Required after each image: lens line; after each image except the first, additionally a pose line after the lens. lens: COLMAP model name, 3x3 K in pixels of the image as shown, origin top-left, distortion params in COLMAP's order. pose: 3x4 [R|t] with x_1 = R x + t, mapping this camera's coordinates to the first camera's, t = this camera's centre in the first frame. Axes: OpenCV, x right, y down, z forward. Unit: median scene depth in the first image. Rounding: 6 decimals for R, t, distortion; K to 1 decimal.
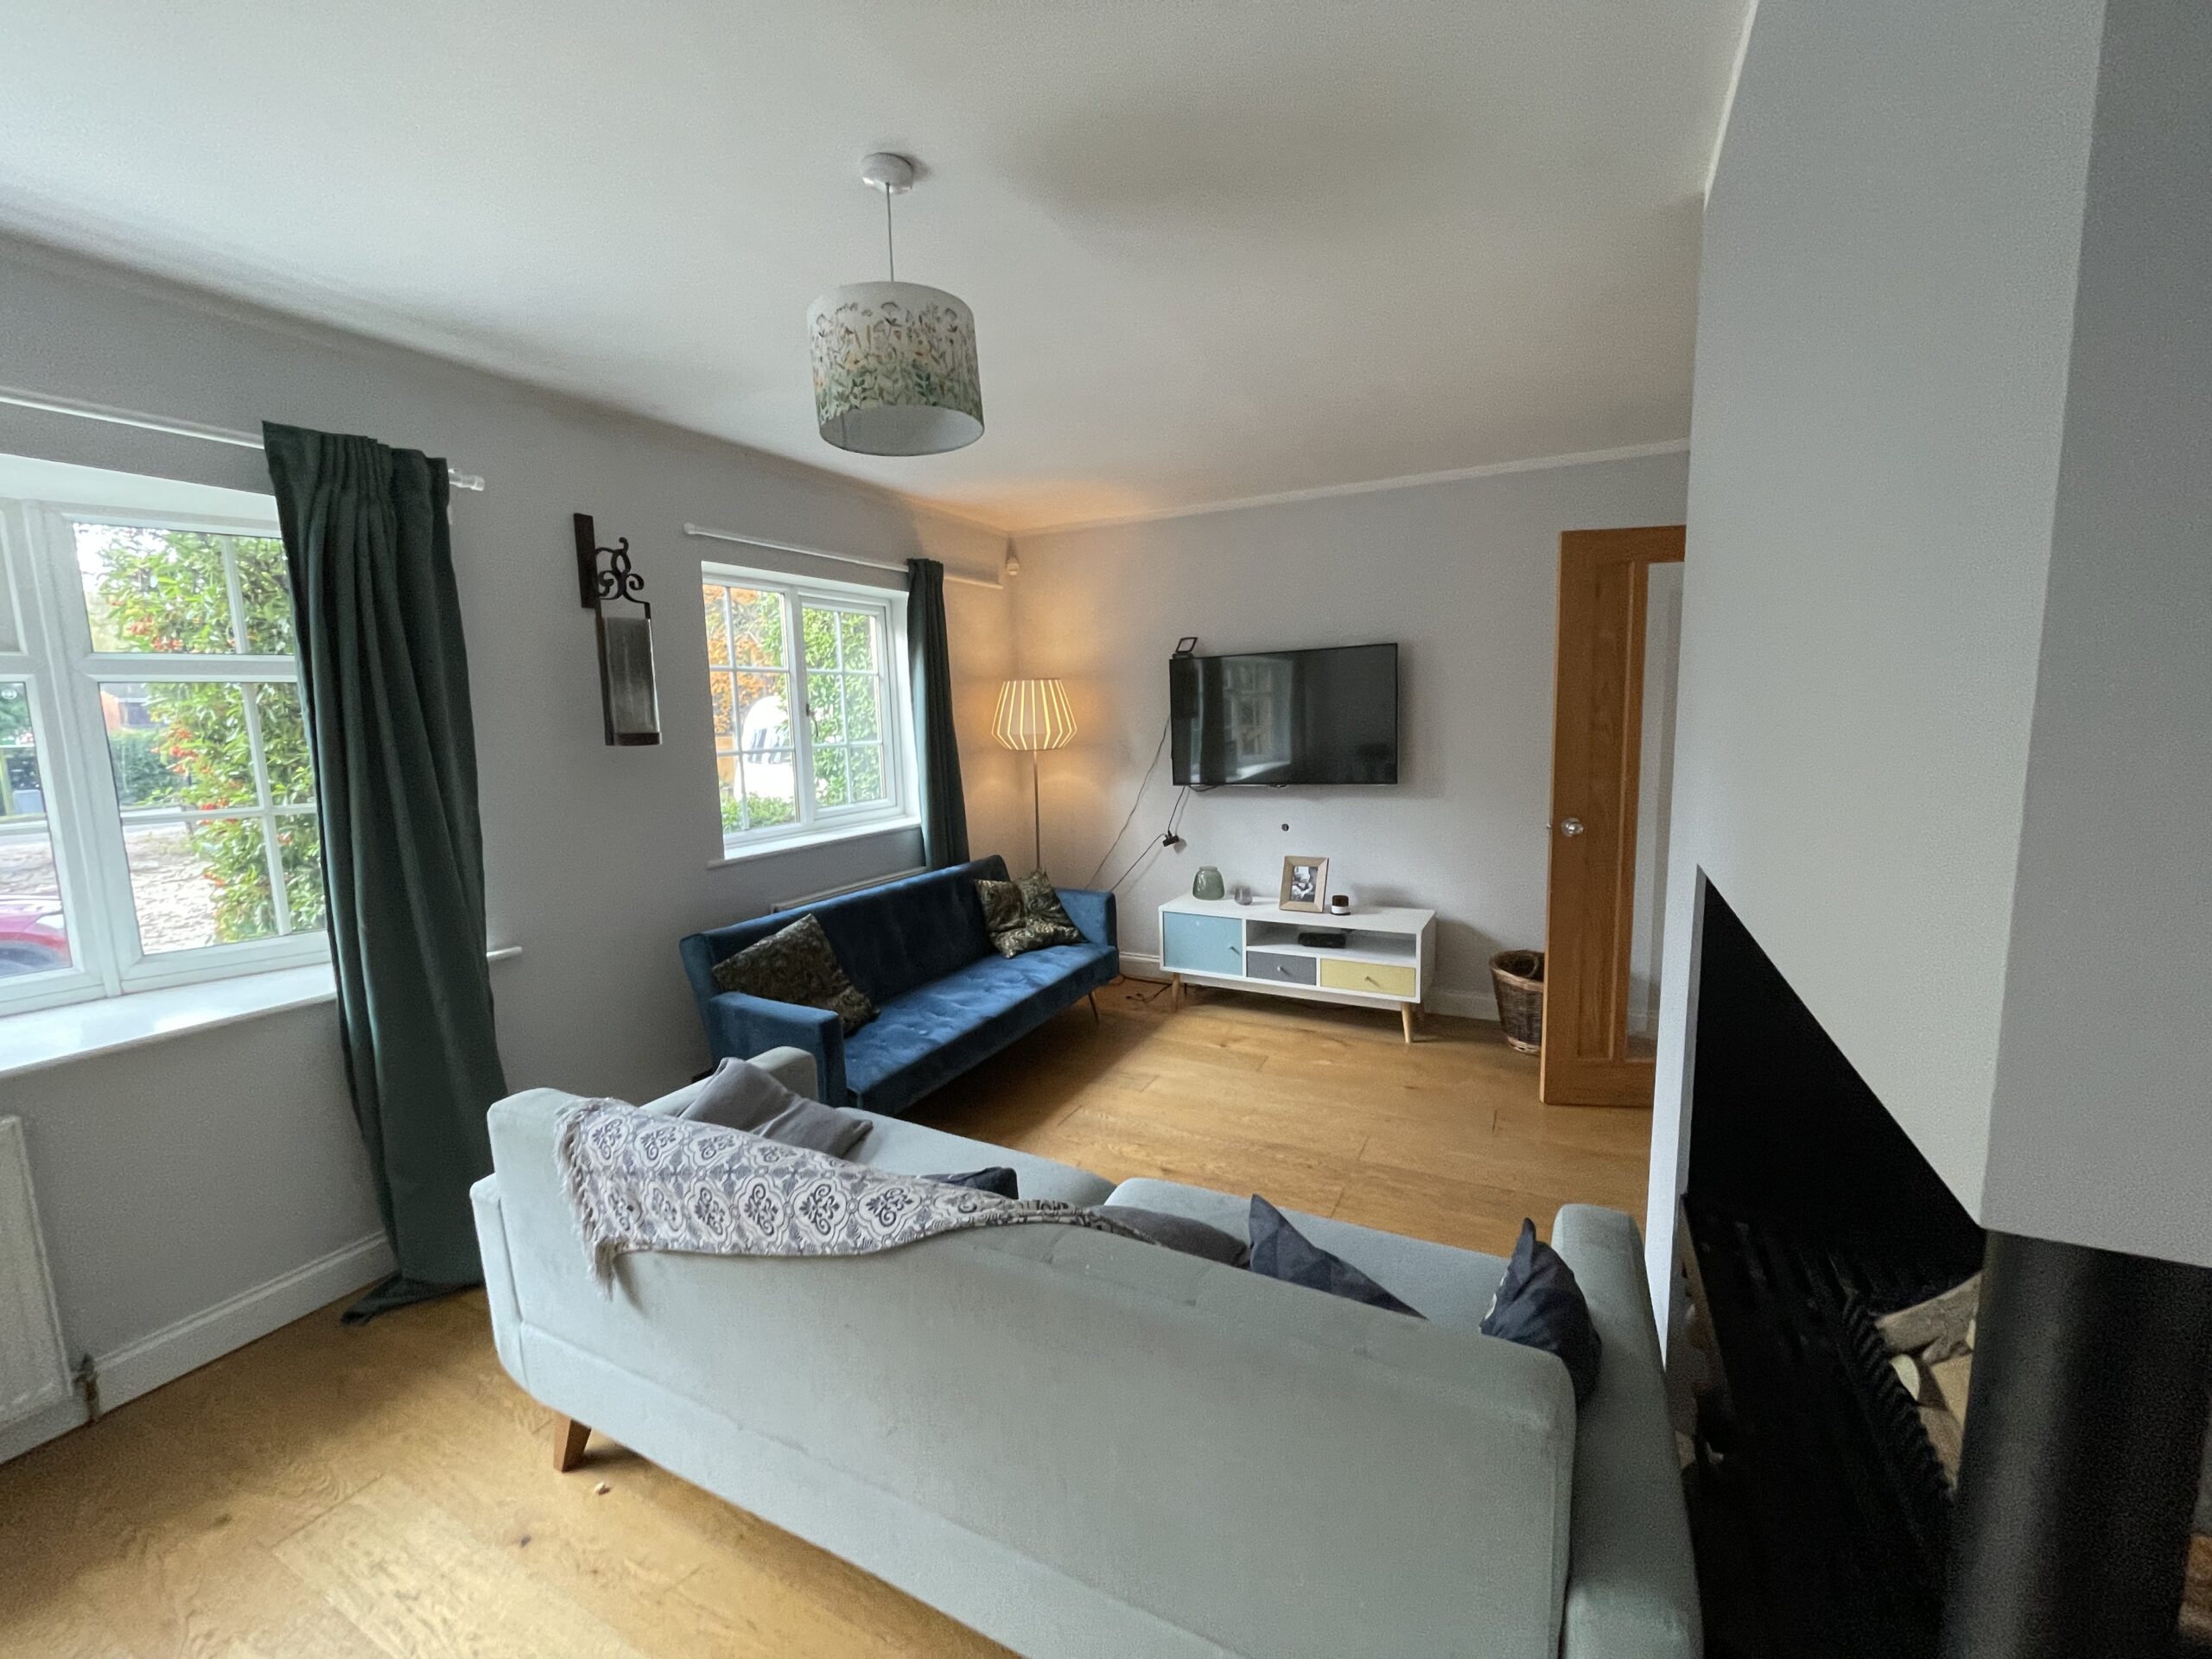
lens RADIAL K [[896.5, 0, 1108.5], [0, 896.5, 825.9], [0, 0, 1]] dist [-0.001136, 0.002420]
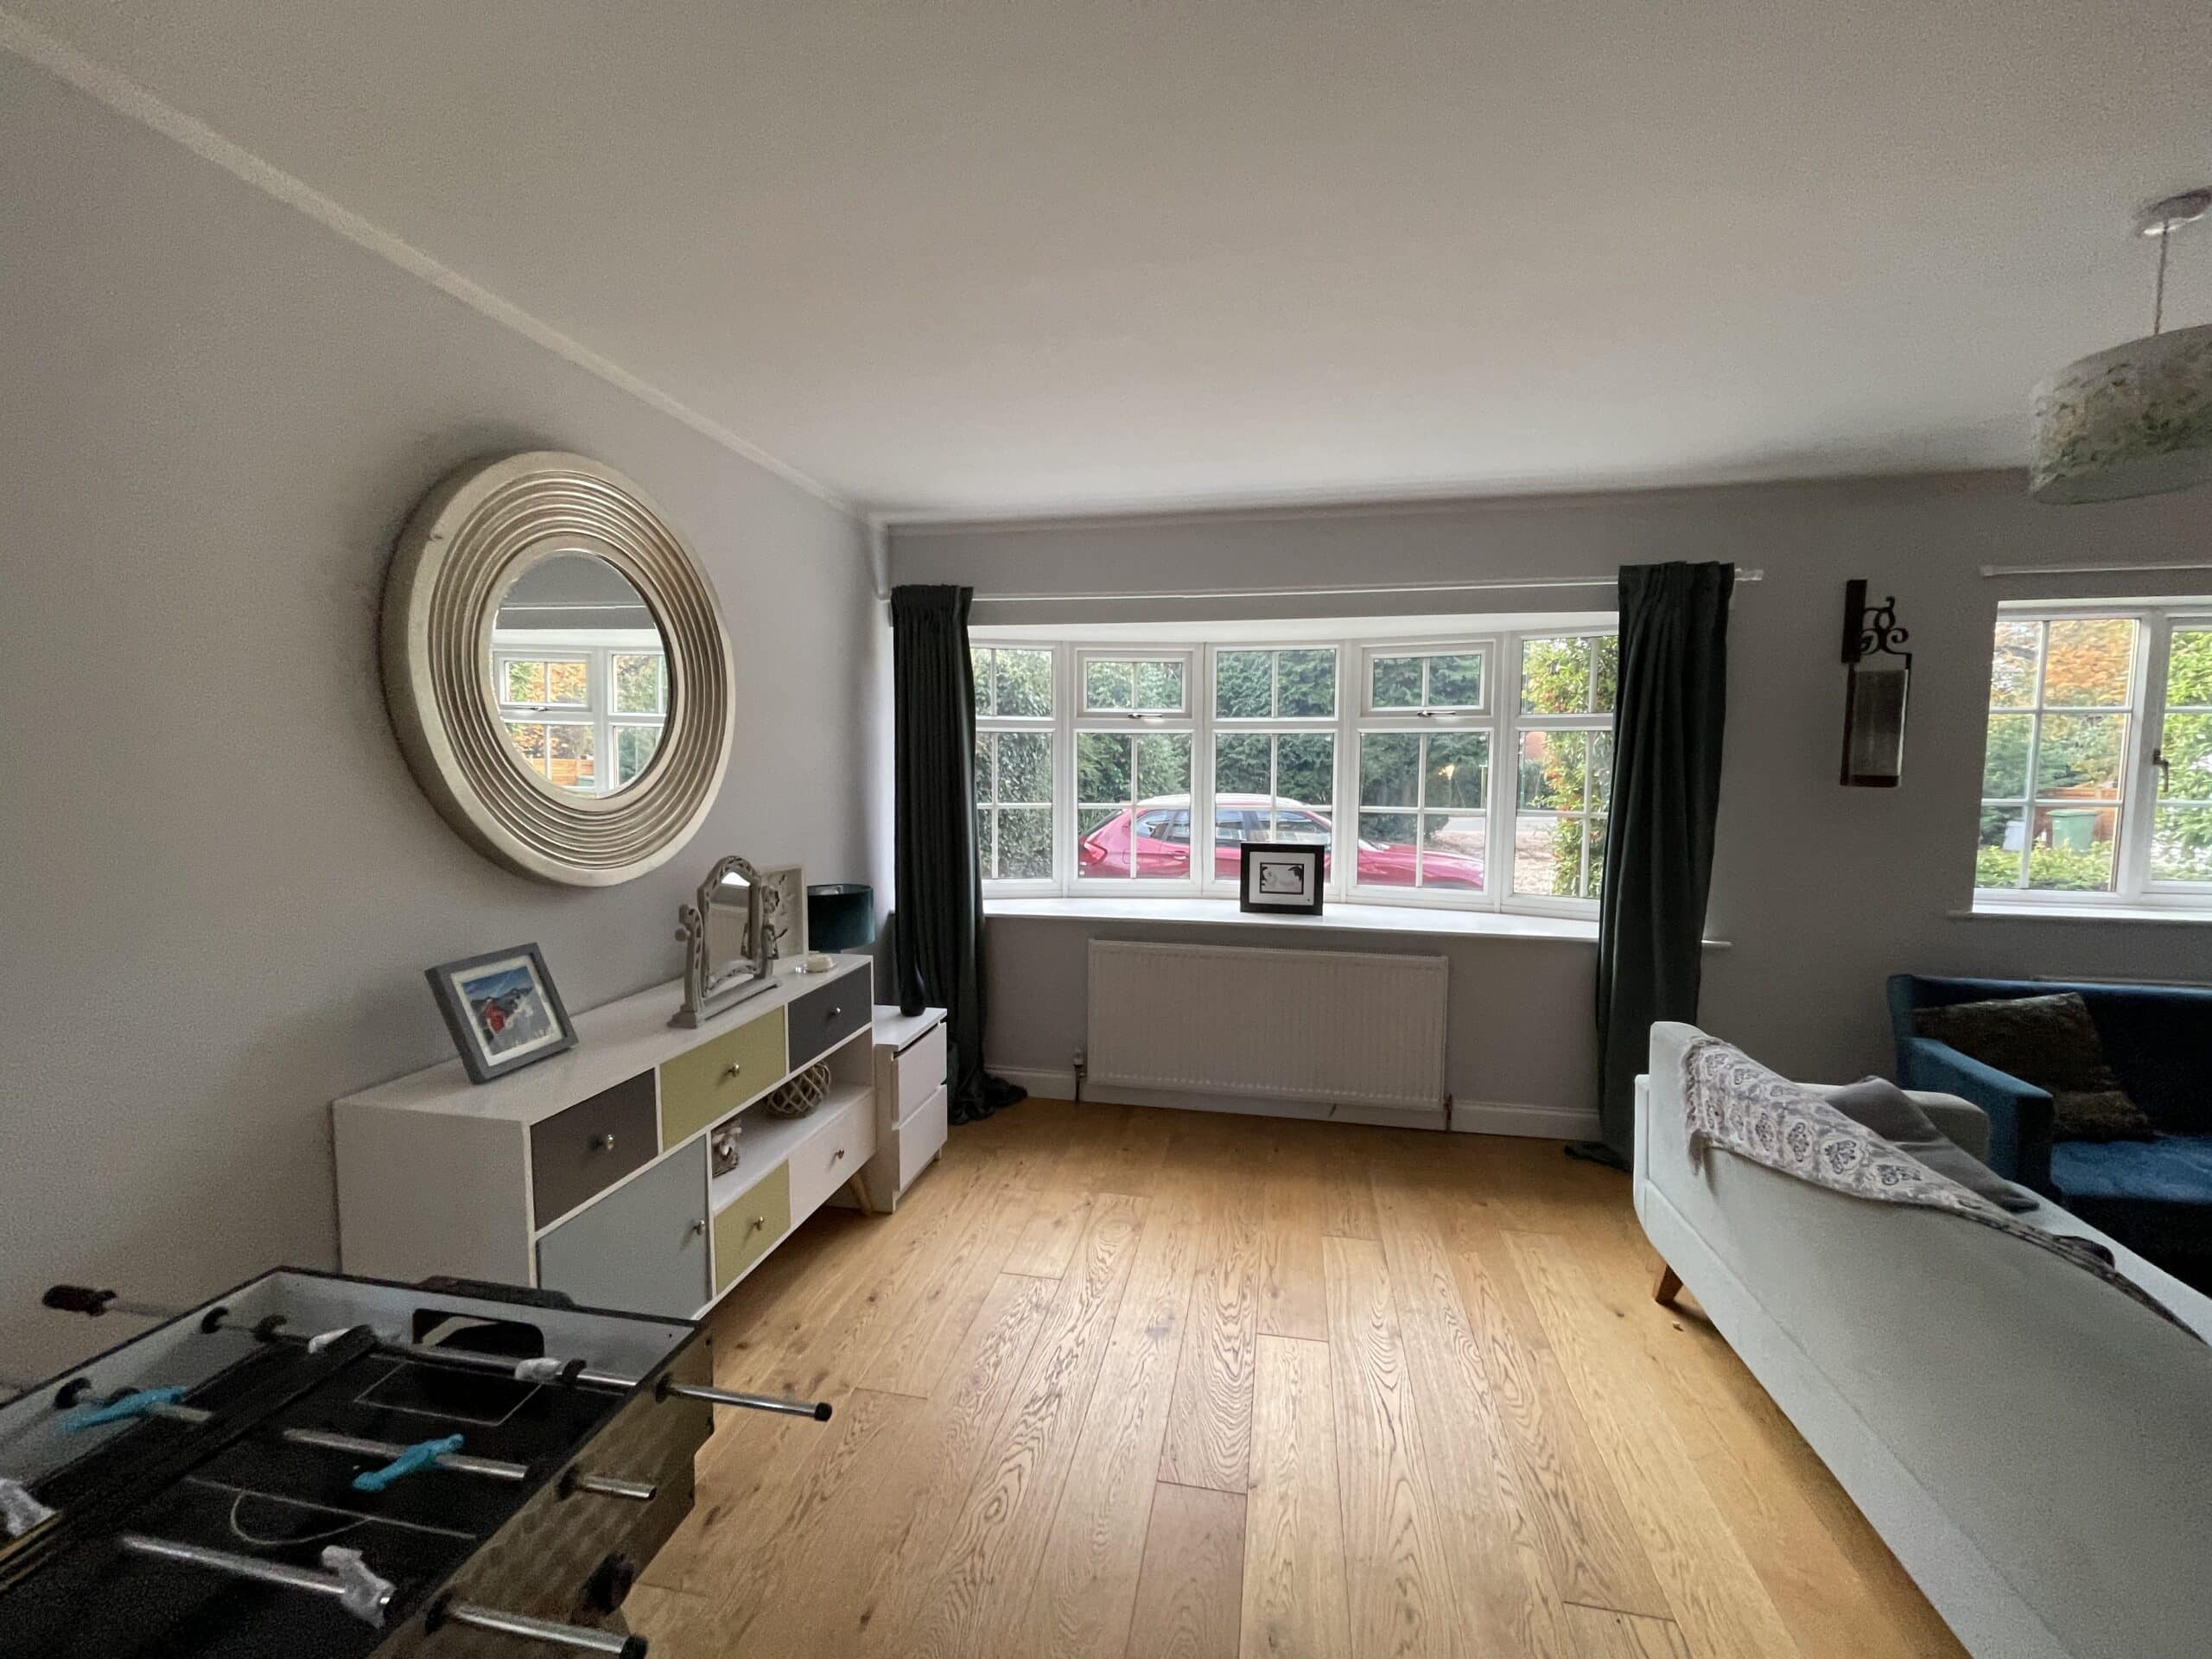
lens RADIAL K [[896.5, 0, 1108.5], [0, 896.5, 825.9], [0, 0, 1]] dist [-0.001136, 0.002420]
pose [[0.279951, 0.099233, -0.954872, 0.334203], [-0.138119, 0.988459, 0.062229, 0.021646], [0.950027, 0.114465, 0.290426, -0.239161]]
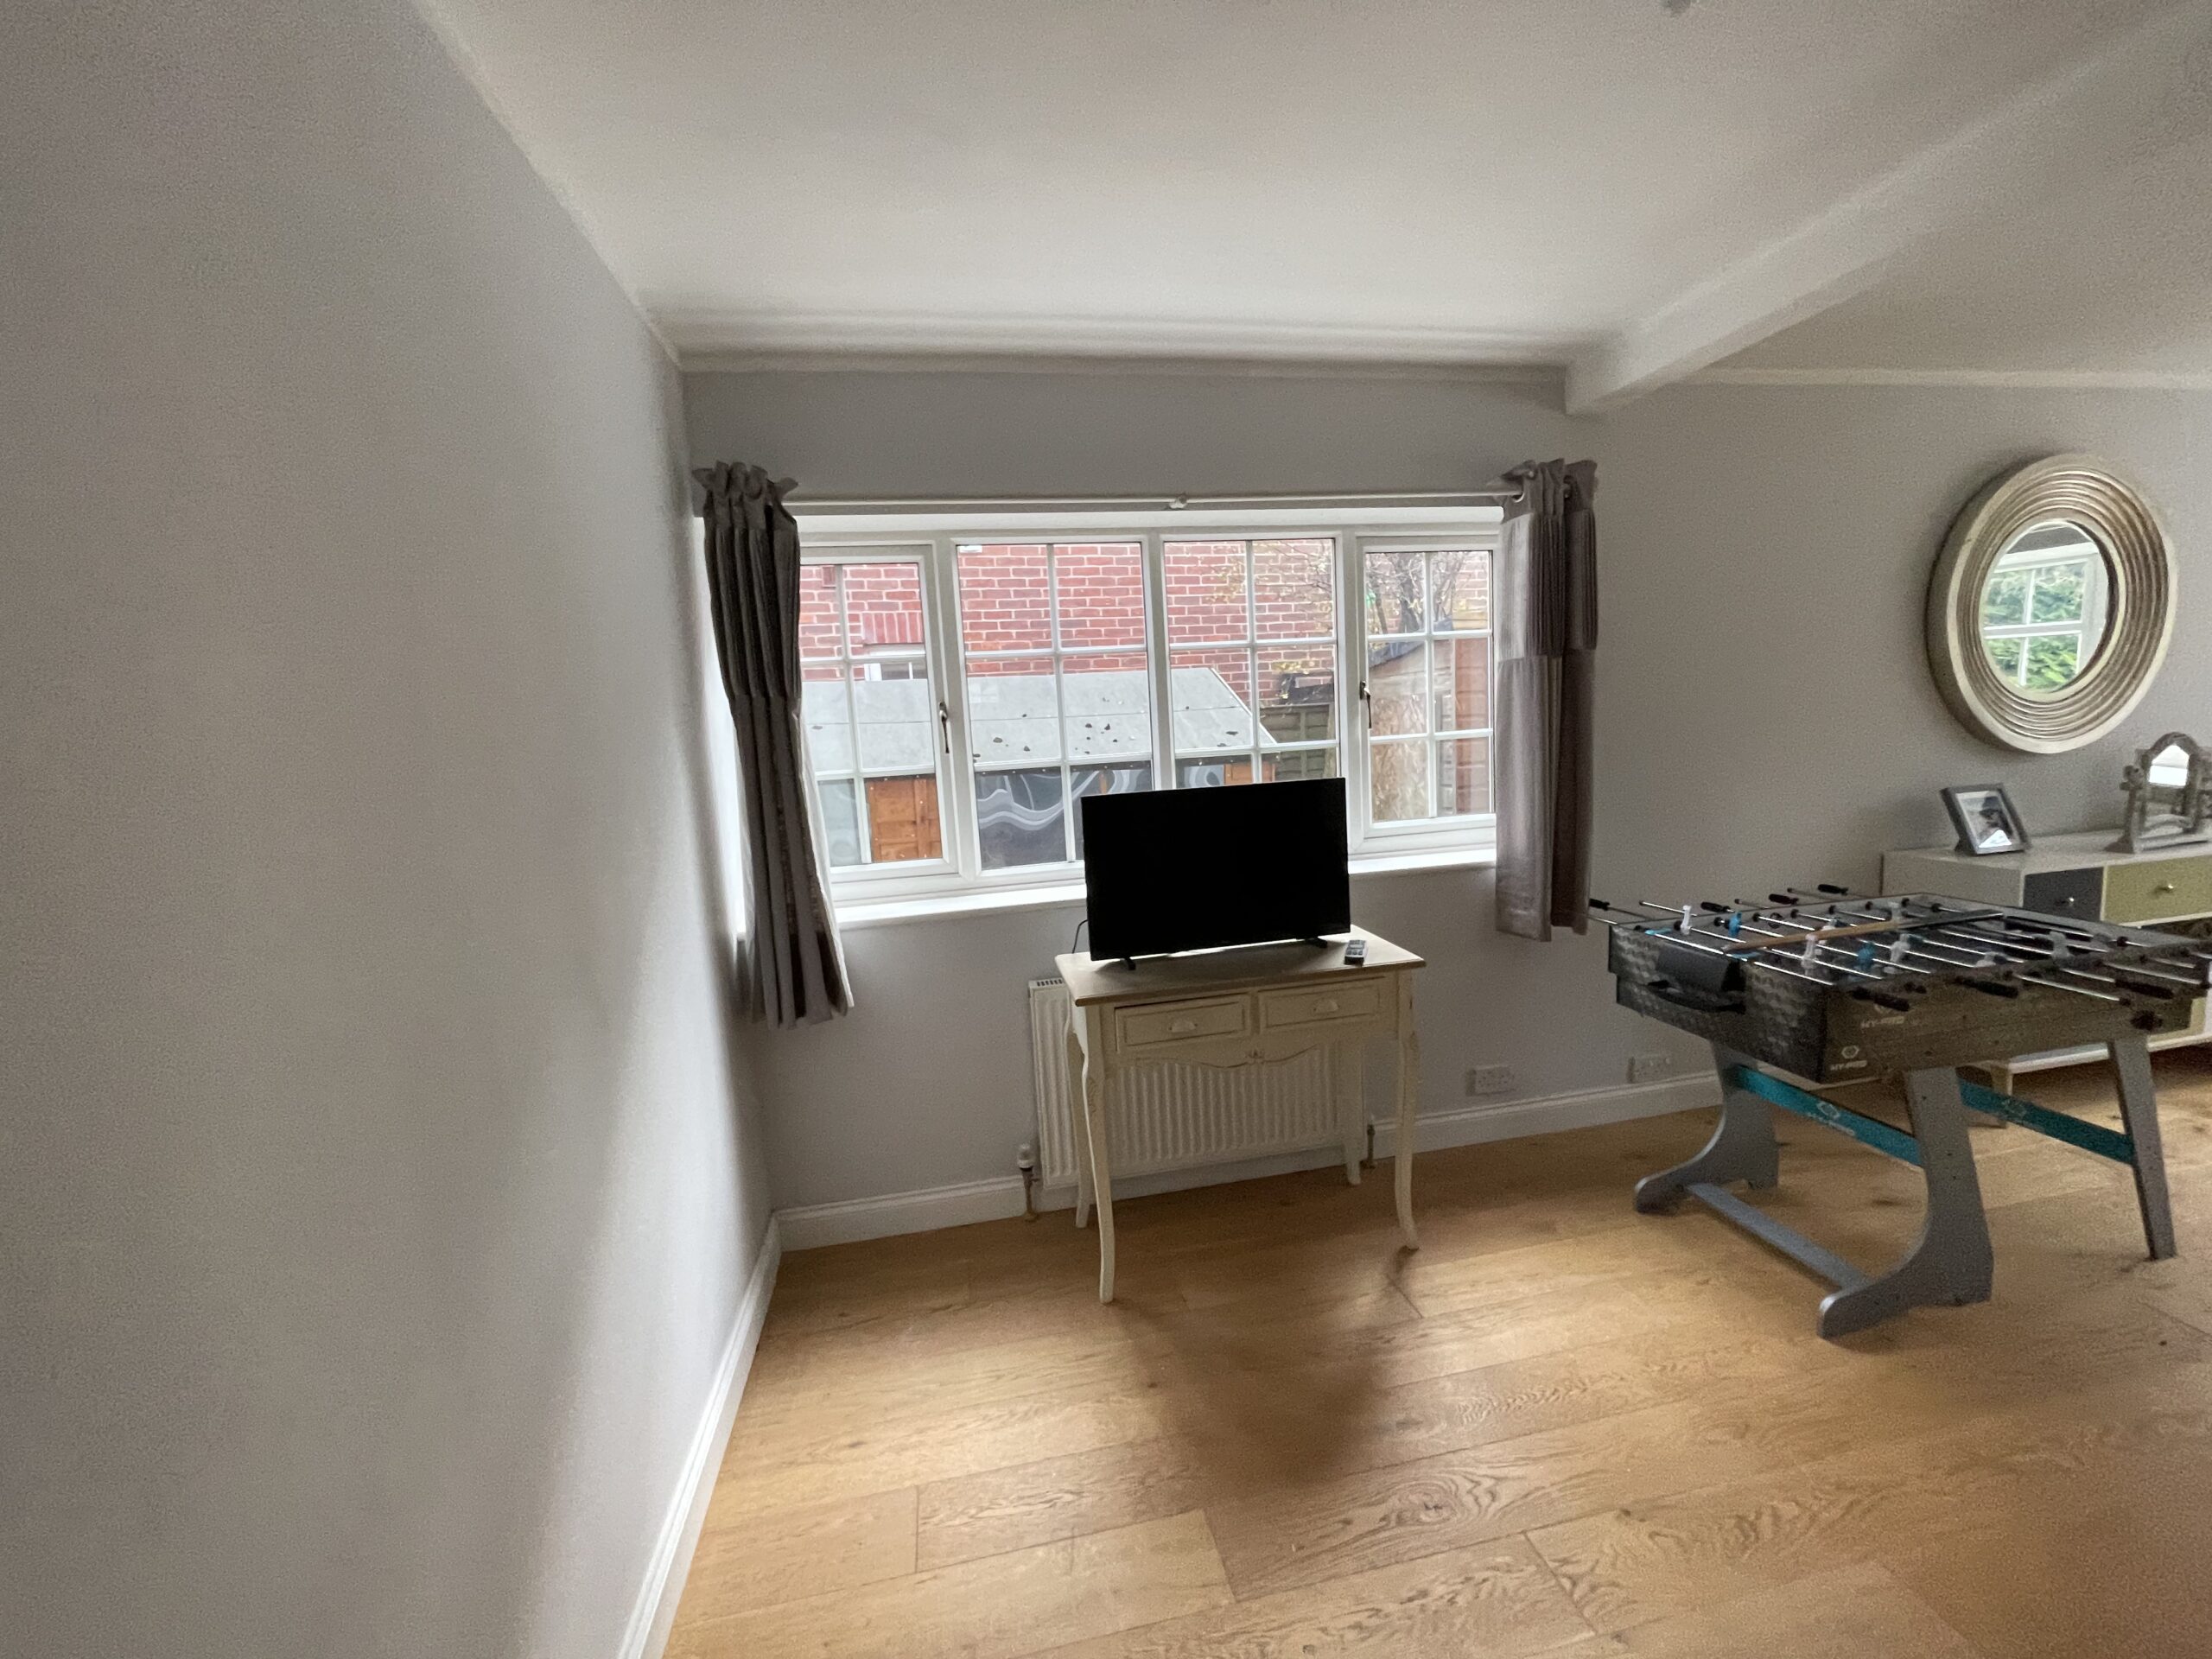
lens RADIAL K [[875.5, 0, 1106.0], [0, 875.5, 829.5], [0, 0, 1]] dist [0.000352, -0.005914]
pose [[-0.789935, 0.142798, -0.596331, 1.526223], [-0.005943, 0.970678, 0.240312, 0.018194], [0.613161, 0.193375, -0.765924, -0.328389]]
